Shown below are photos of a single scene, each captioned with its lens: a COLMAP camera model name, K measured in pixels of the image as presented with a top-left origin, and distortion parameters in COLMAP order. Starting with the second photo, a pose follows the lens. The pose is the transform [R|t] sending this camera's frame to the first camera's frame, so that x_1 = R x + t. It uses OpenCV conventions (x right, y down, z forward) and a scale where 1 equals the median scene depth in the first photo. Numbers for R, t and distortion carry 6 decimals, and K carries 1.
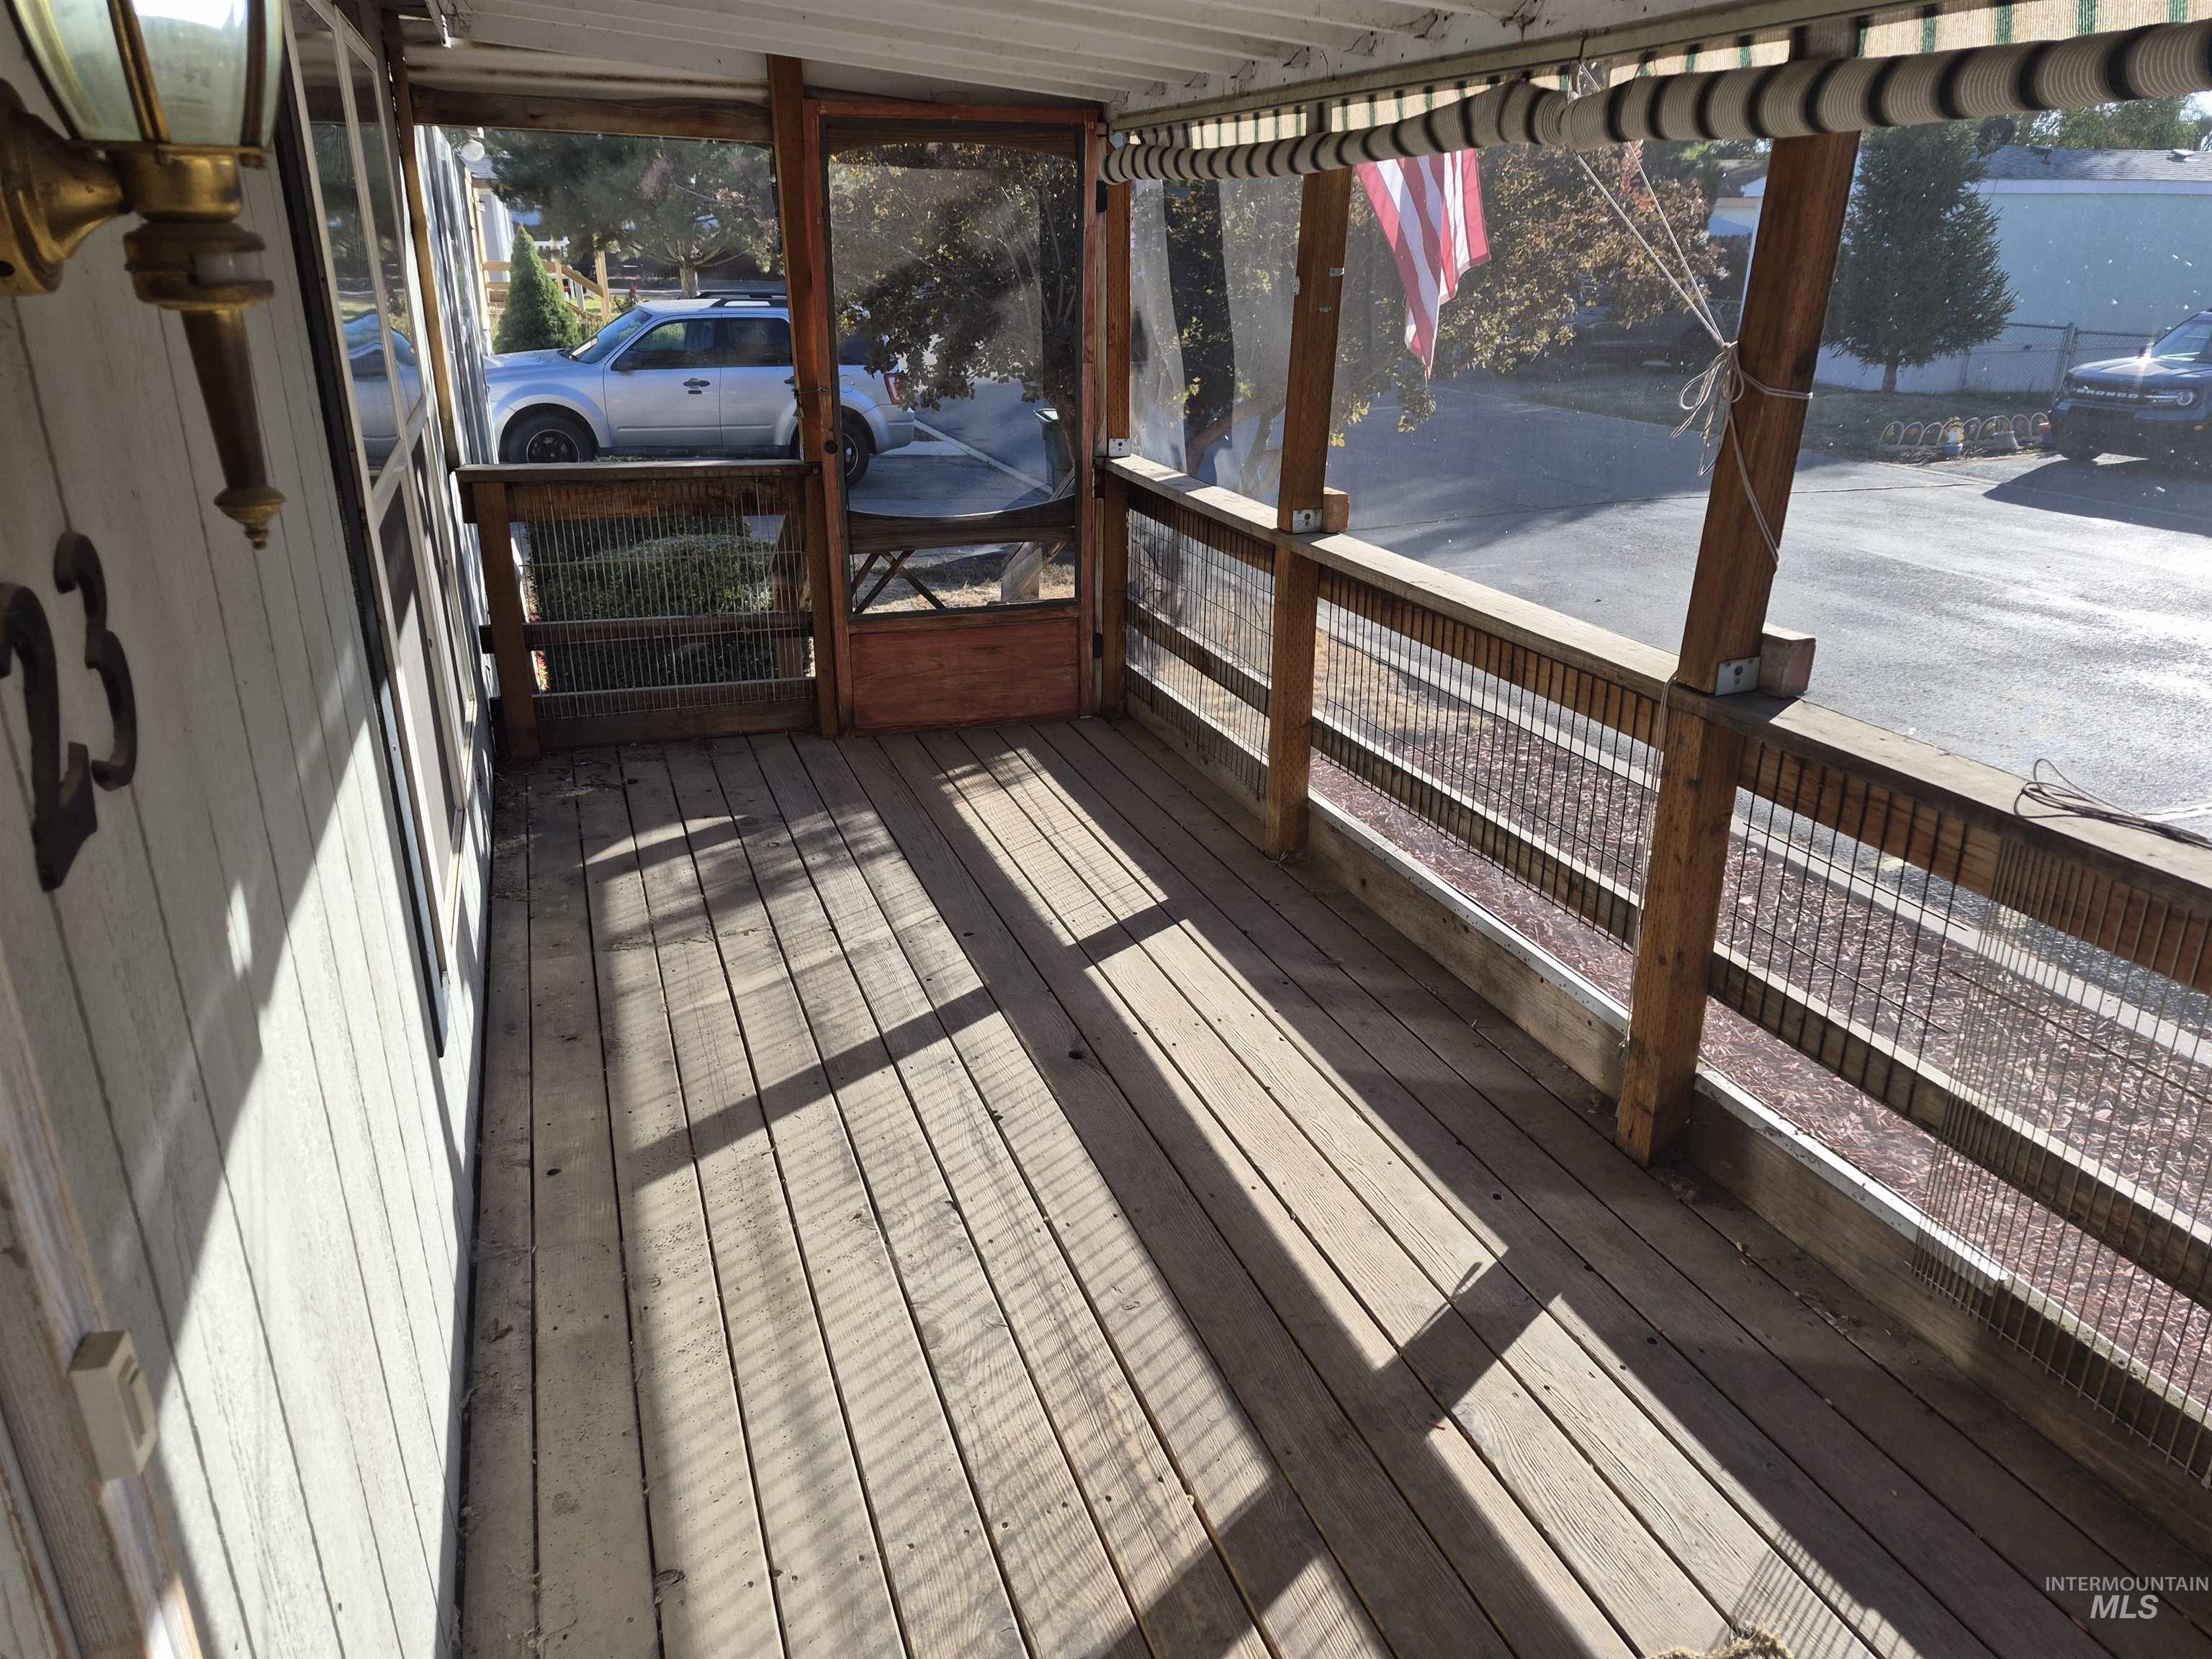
lens RADIAL K [[1485.3, 0, 1106.0], [0, 1485.3, 829.5], [0, 0, 1]] dist [0.129803, -0.169182]
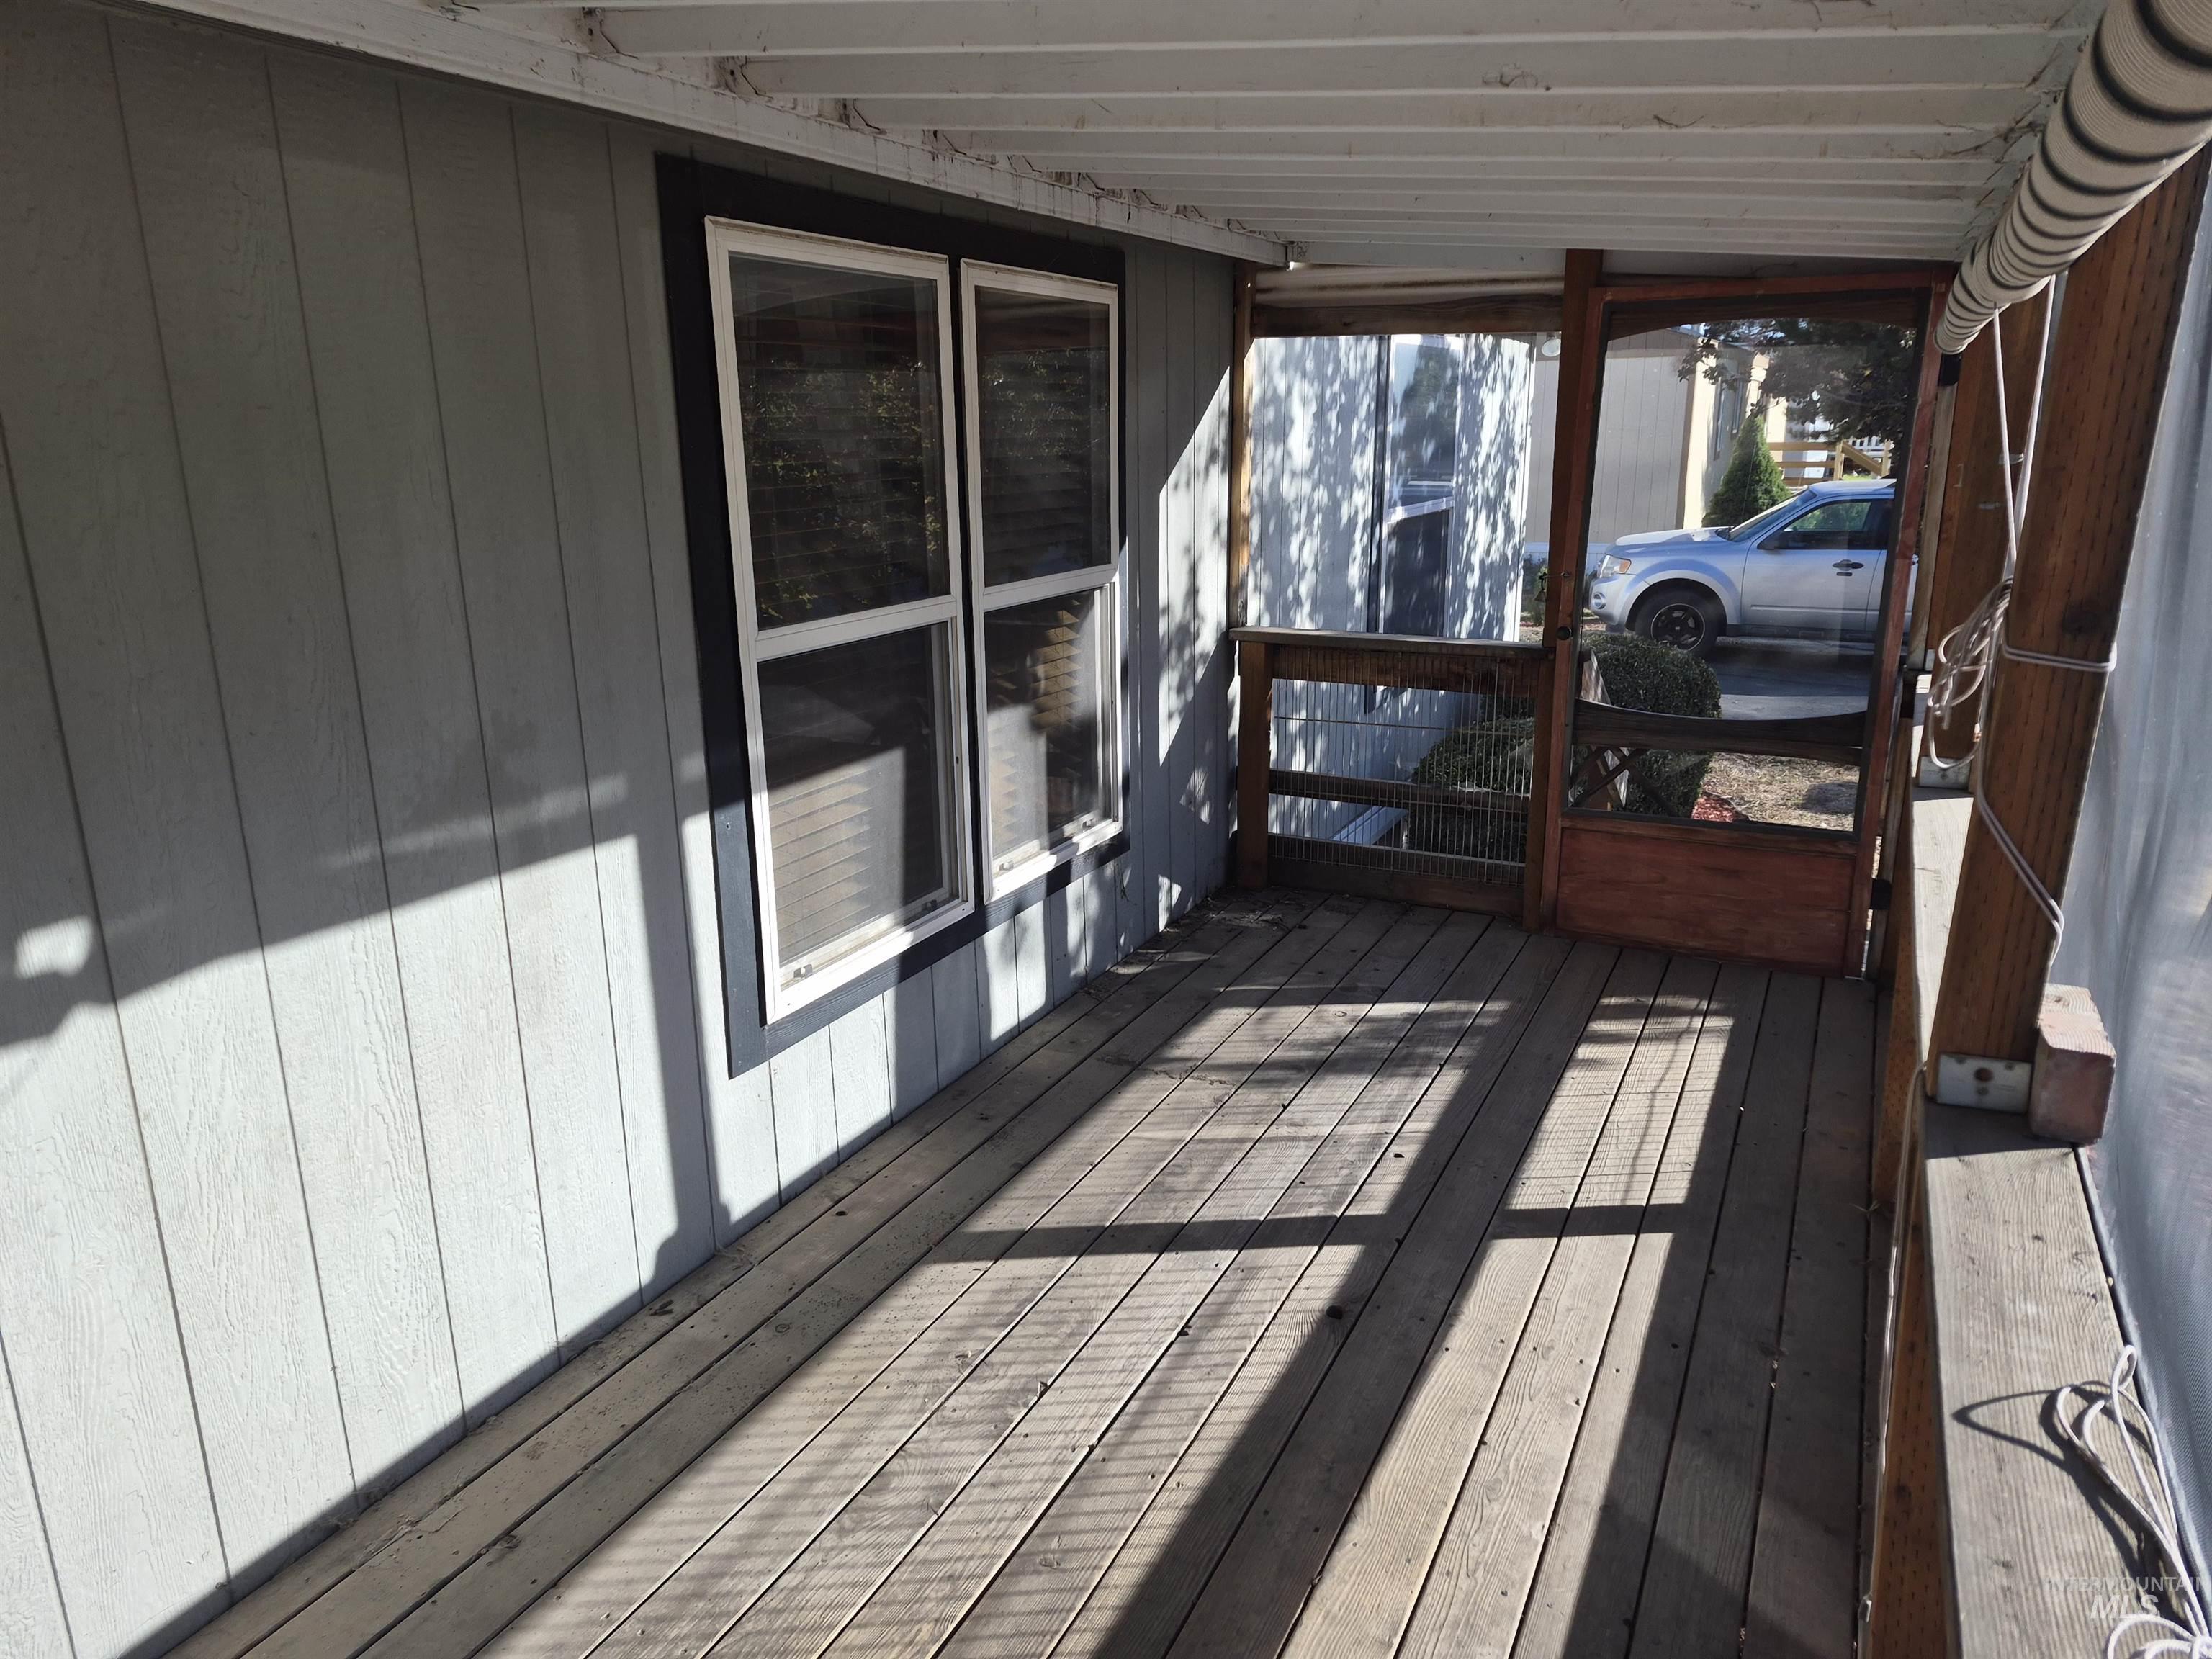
lens RADIAL K [[1485.3, 0, 1106.0], [0, 1485.3, 829.5], [0, 0, 1]] dist [0.129803, -0.169182]
pose [[0.712811, 0.172454, -0.679823, 0.296982], [-0.244519, 0.969588, -0.010423, -0.056046], [0.657351, 0.173660, 0.733302, 0.139277]]
